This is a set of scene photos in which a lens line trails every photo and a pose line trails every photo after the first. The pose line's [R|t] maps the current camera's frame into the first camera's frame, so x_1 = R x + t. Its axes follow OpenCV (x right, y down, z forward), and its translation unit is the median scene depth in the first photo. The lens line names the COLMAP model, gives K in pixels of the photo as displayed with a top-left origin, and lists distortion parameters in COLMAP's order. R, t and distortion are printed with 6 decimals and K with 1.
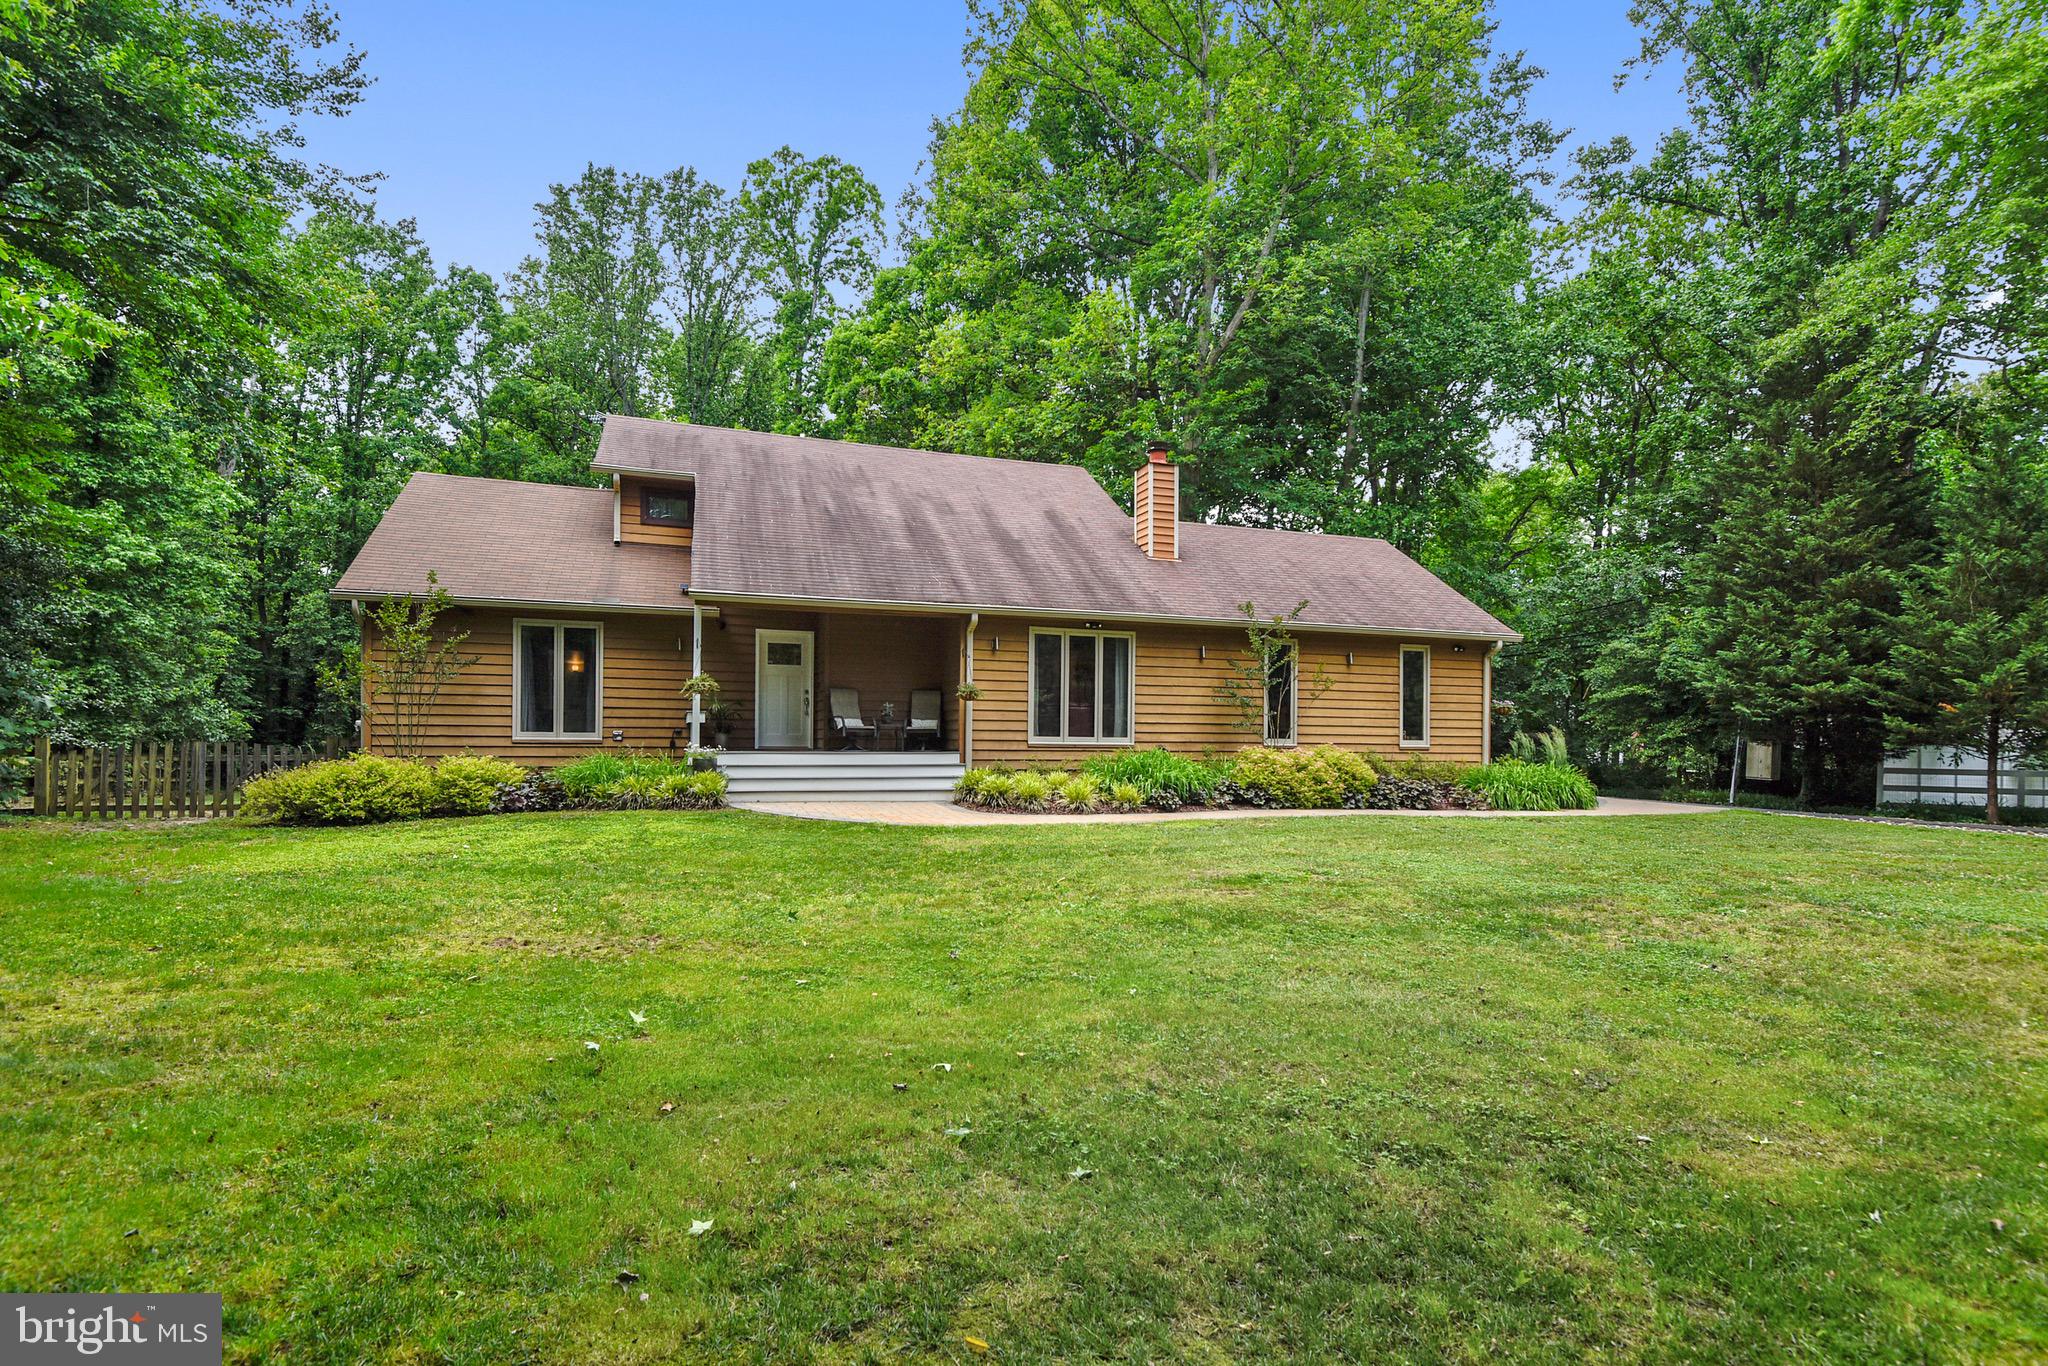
lens RADIAL K [[1018.8, 0, 975.9], [0, 1018.8, 736.1], [0, 0, 1]] dist [0.012784, -0.001201]
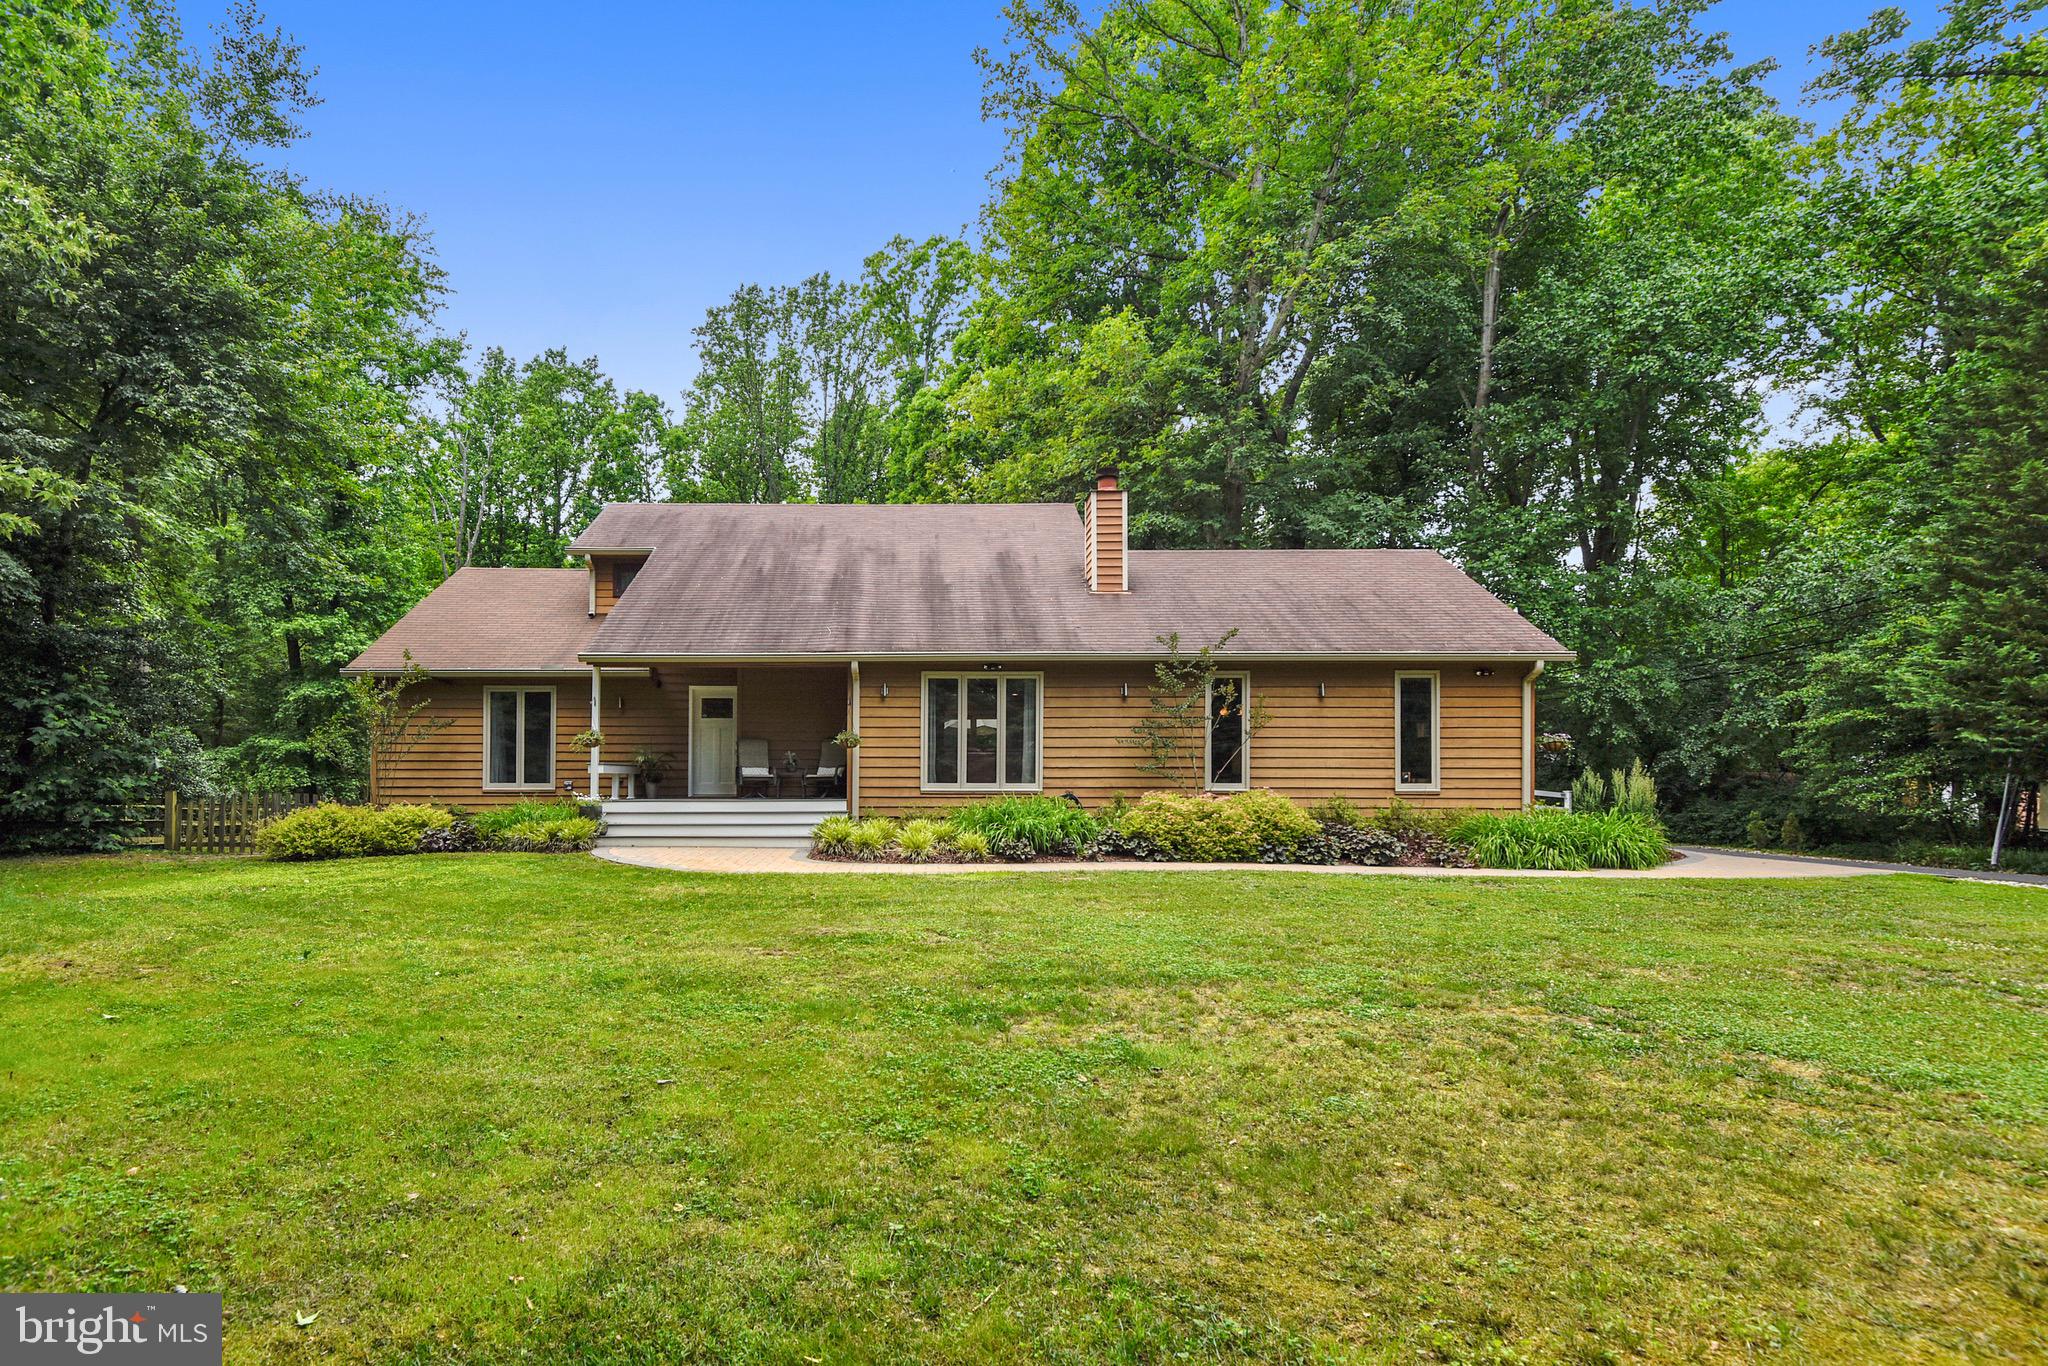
lens RADIAL K [[967.0, 0, 936.2], [0, 967.0, 765.9], [0, 0, 1]] dist [0.014566, -0.005082]
pose [[0.940472, -0.014709, -0.339553, 0.367734], [0.008600, 0.999773, -0.019491, 0.001996], [0.339763, 0.015411, 0.940385, 0.122869]]
